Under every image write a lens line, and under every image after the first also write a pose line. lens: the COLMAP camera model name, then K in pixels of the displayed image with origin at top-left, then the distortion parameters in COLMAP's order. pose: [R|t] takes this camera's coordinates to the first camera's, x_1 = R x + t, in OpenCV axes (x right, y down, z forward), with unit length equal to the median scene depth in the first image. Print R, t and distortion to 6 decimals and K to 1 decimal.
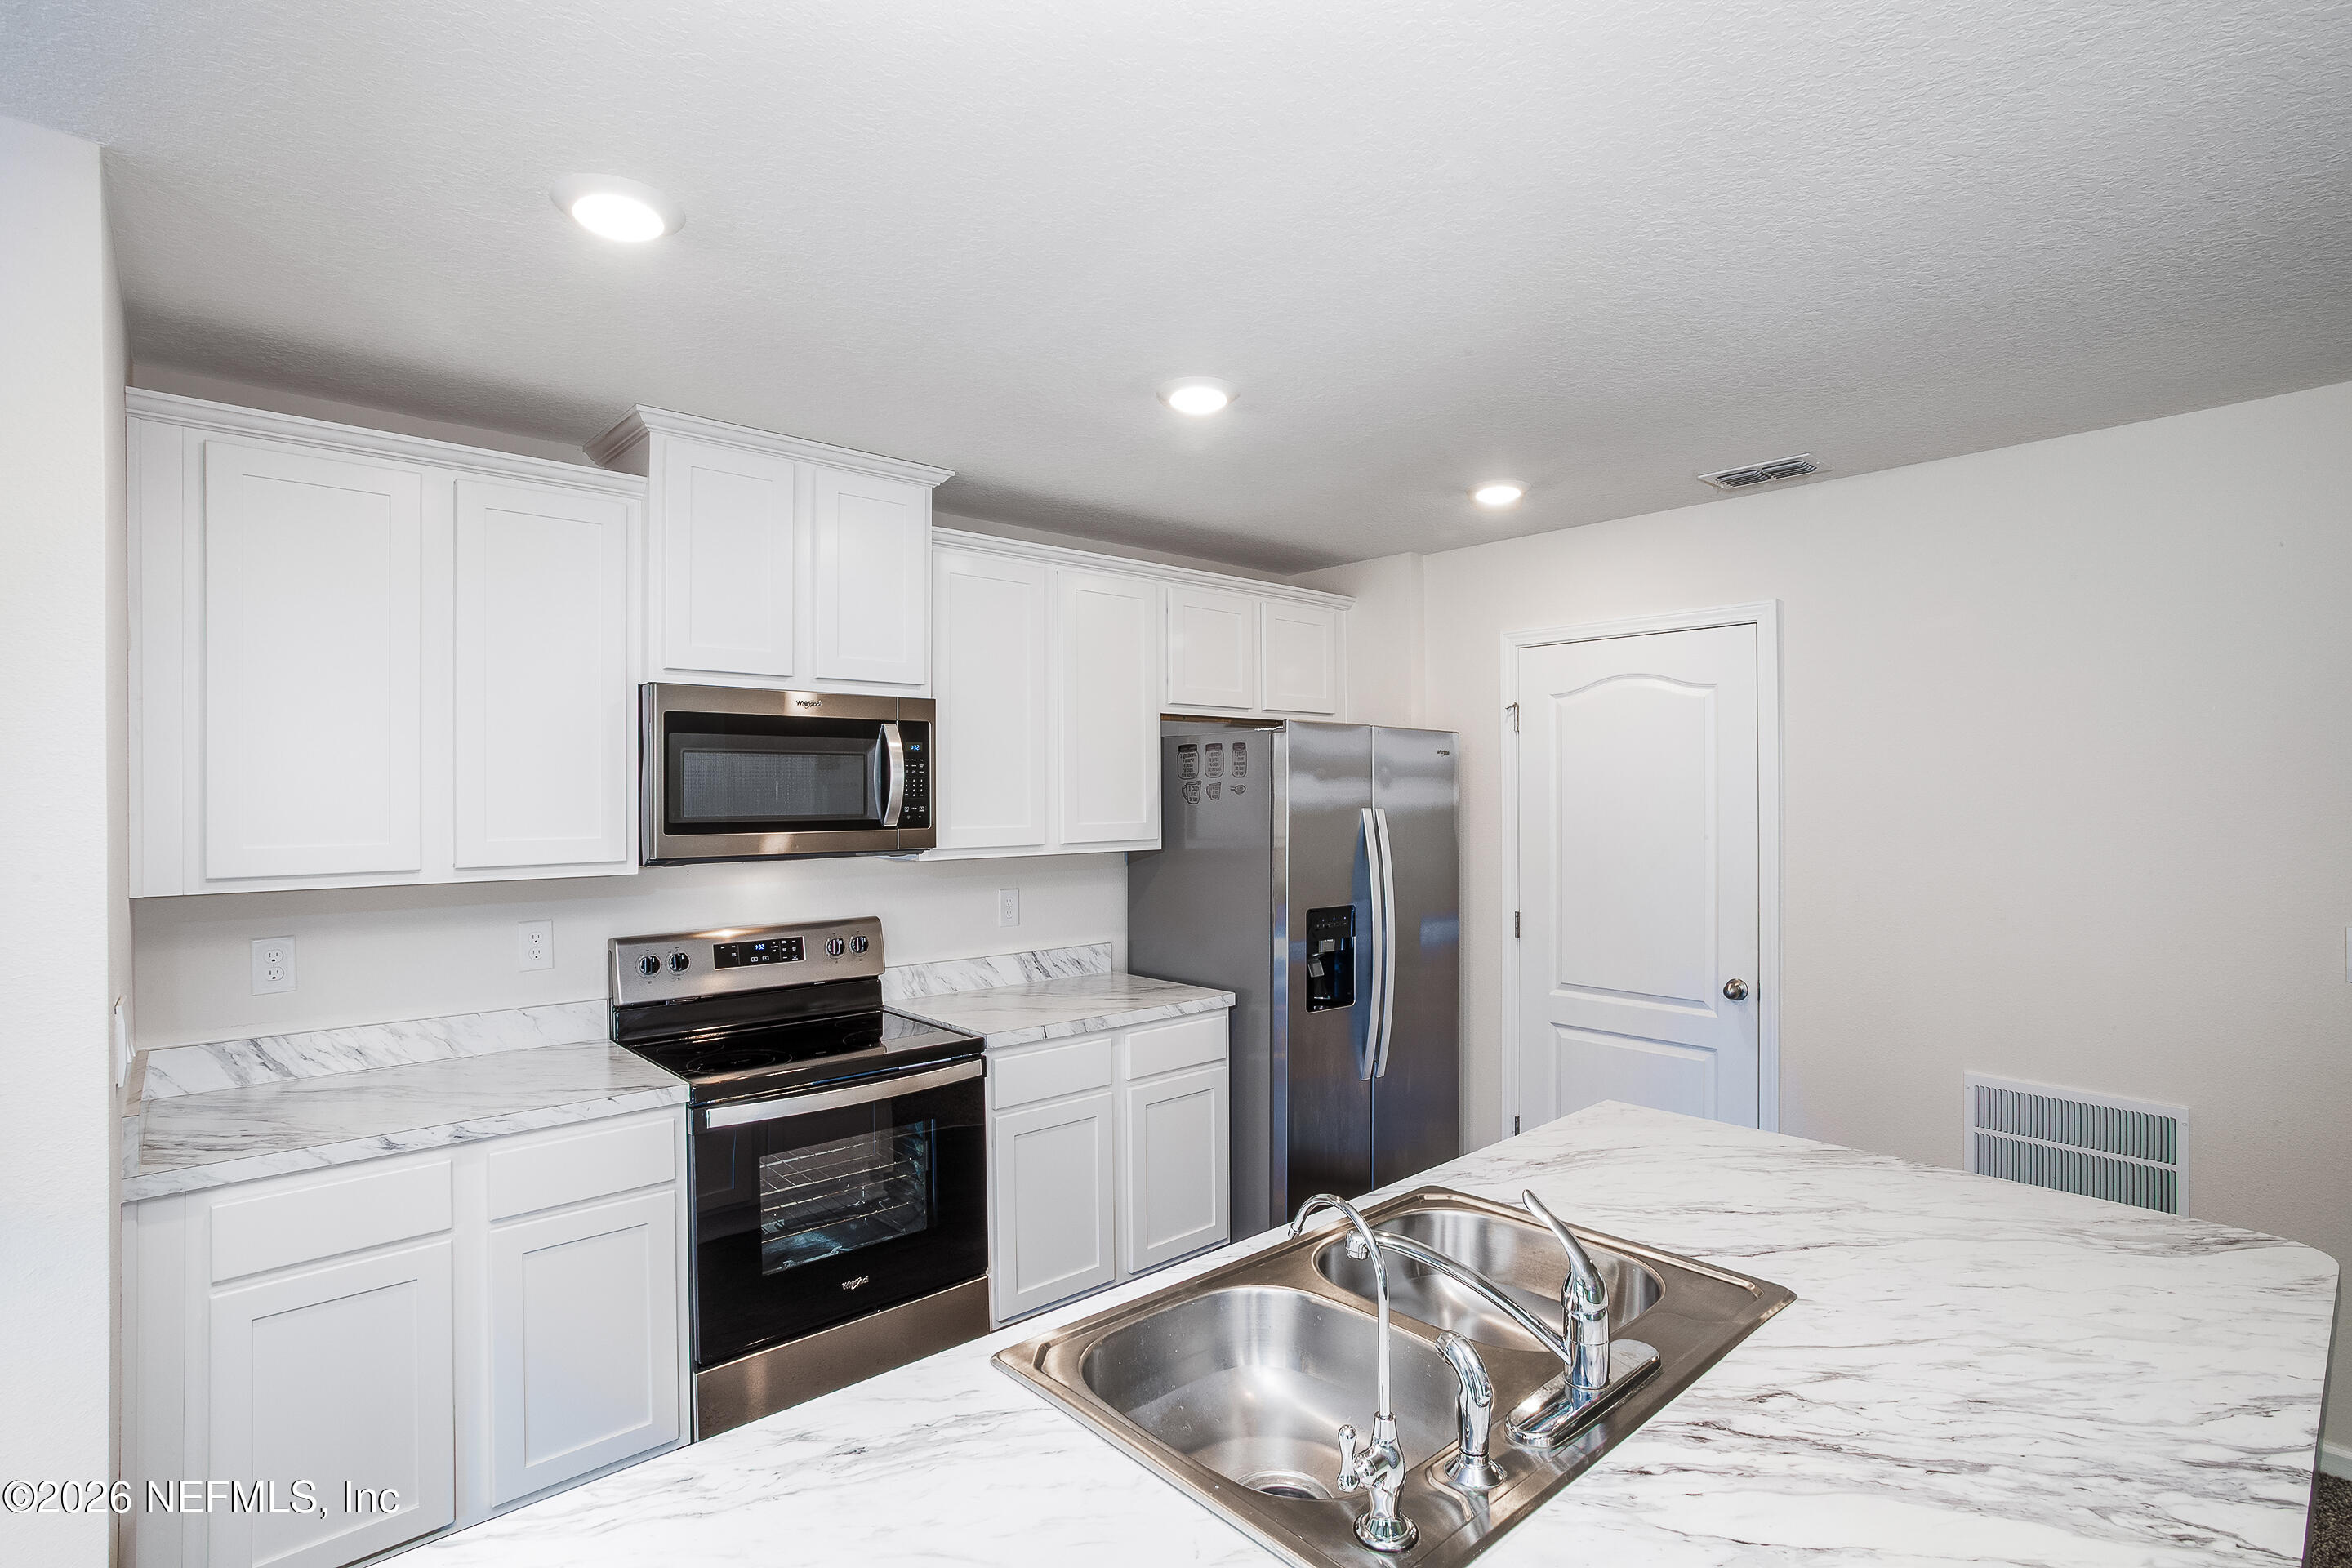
lens RADIAL K [[1137.6, 0, 1171.2], [0, 1137.6, 785.3], [0, 0, 1]] dist [-0.023591, 0.010074]
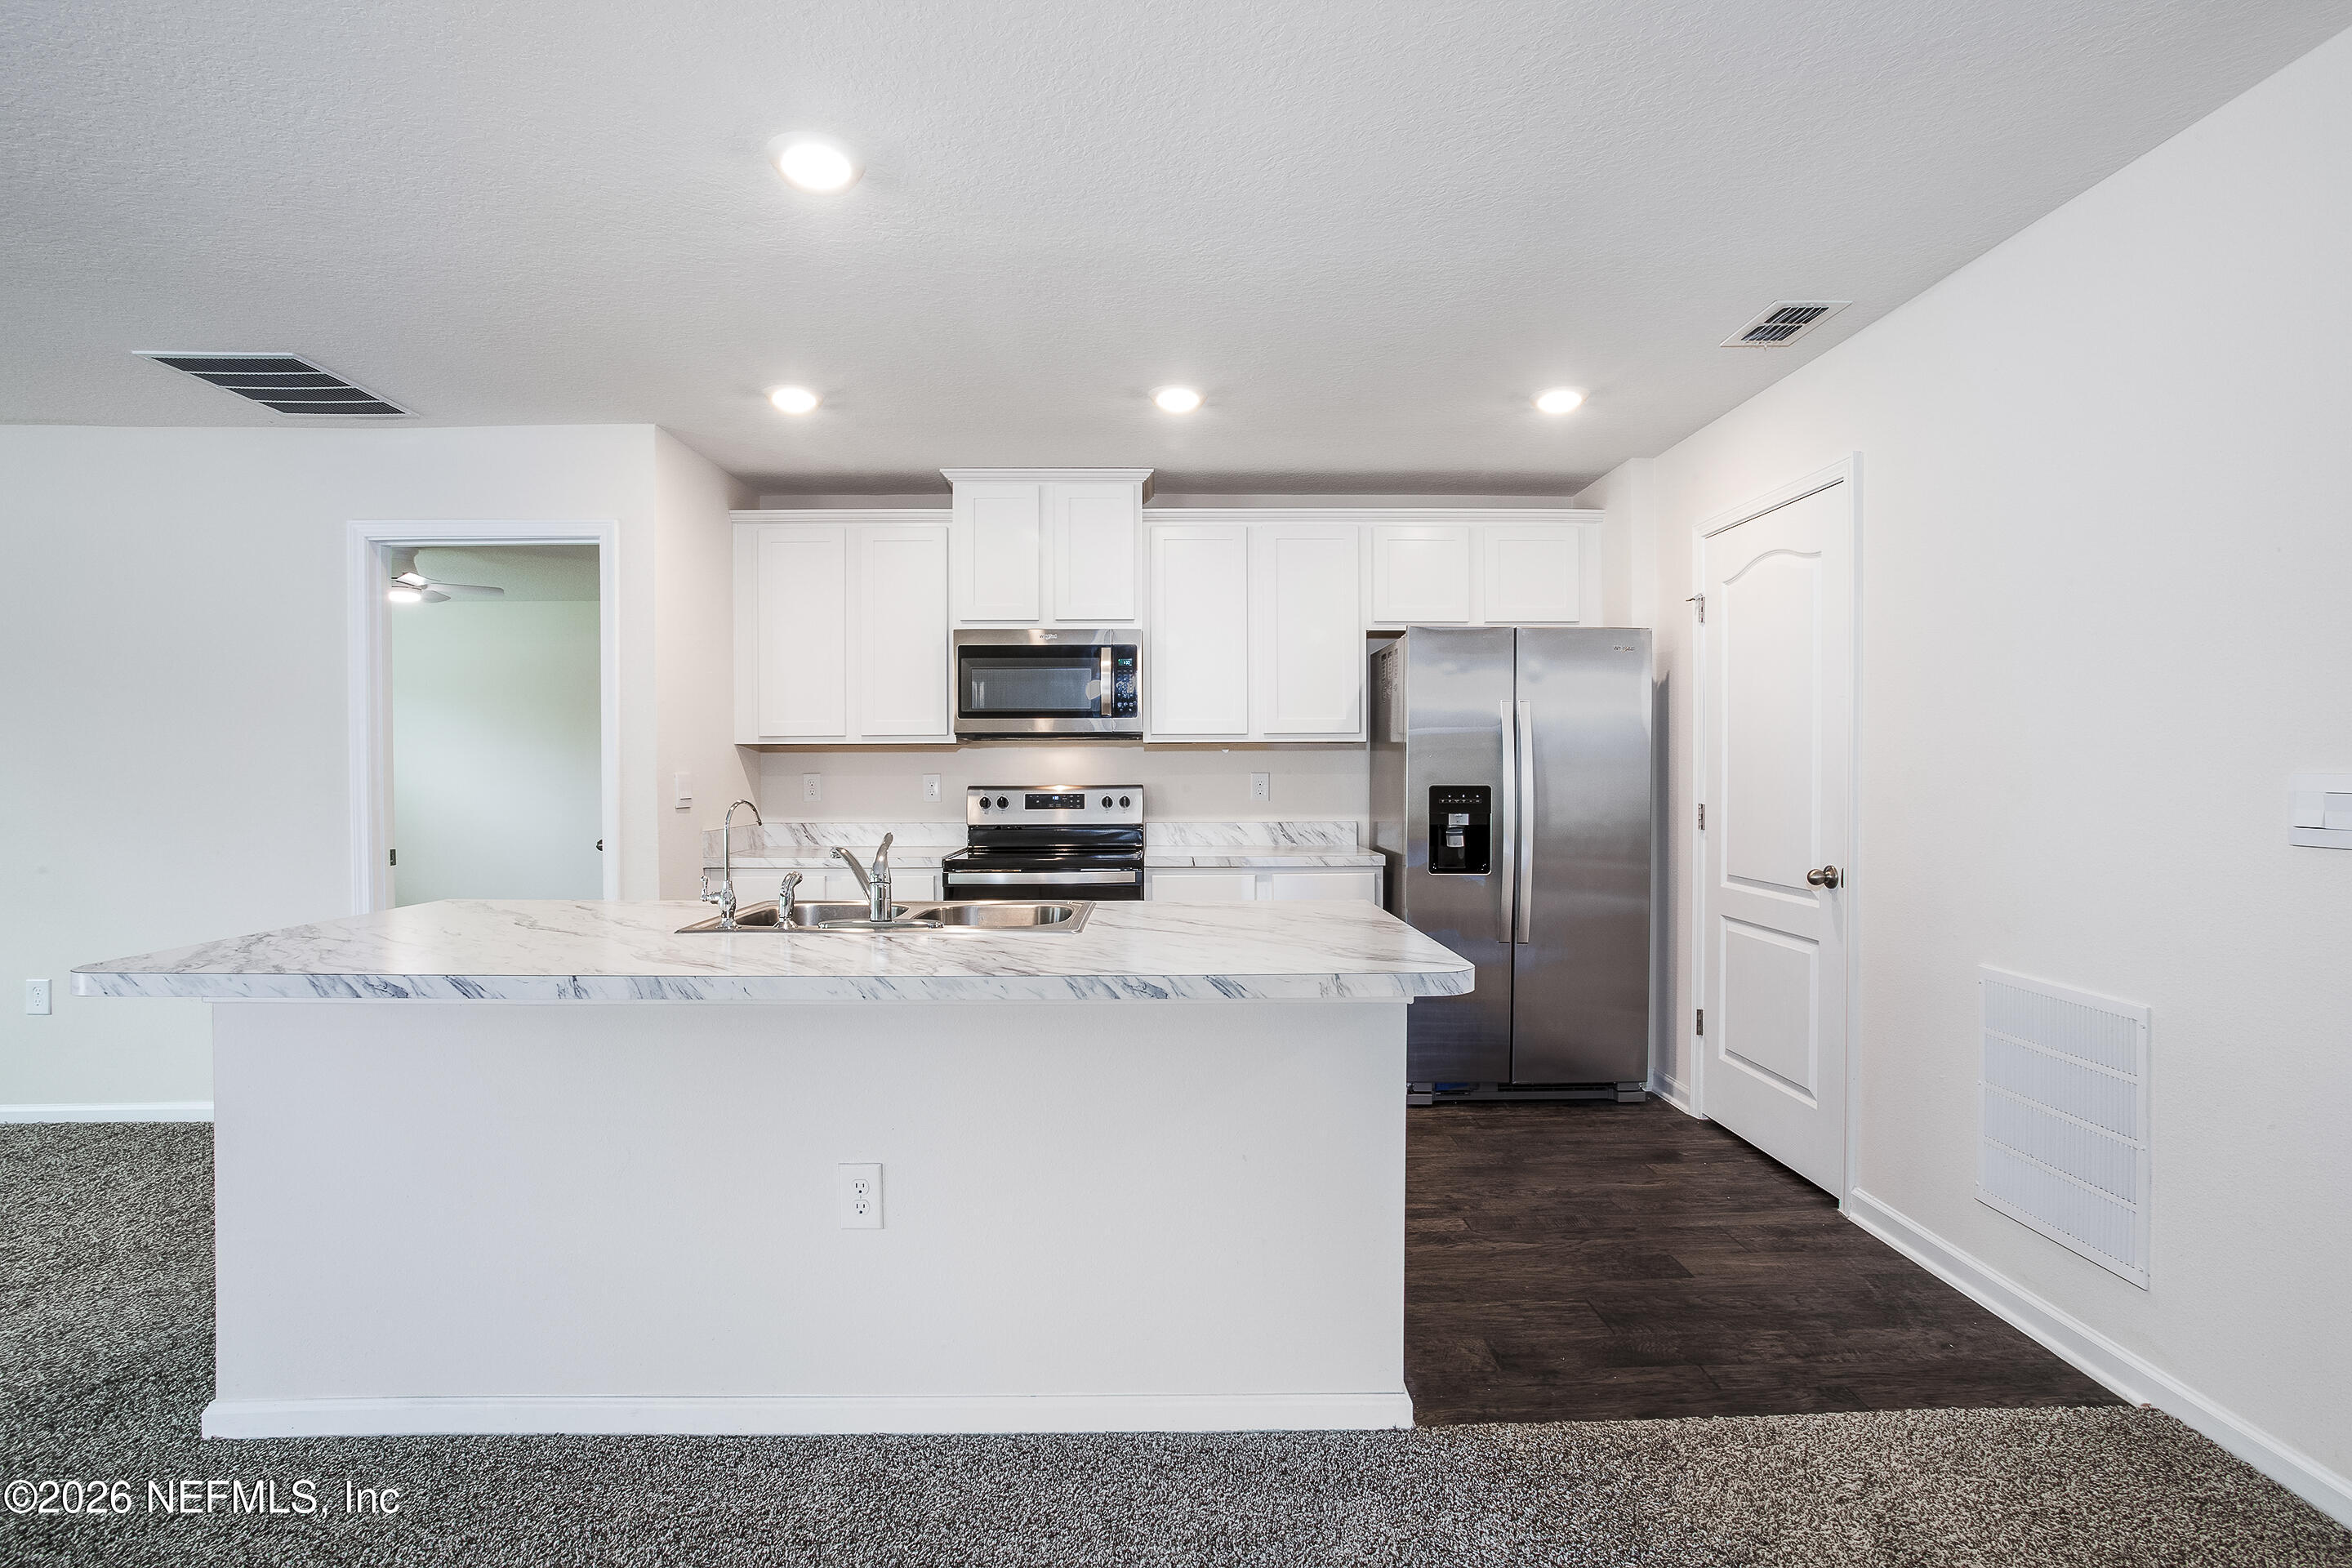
lens RADIAL K [[1137.6, 0, 1182.7], [0, 1137.6, 779.2], [0, 0, 1]] dist [-0.023591, 0.010074]
pose [[0.759141, 0.008422, -0.650871, 0.780446], [0.005182, 0.999806, 0.018981, 0.088360], [0.650905, -0.017781, 0.758951, -0.065696]]
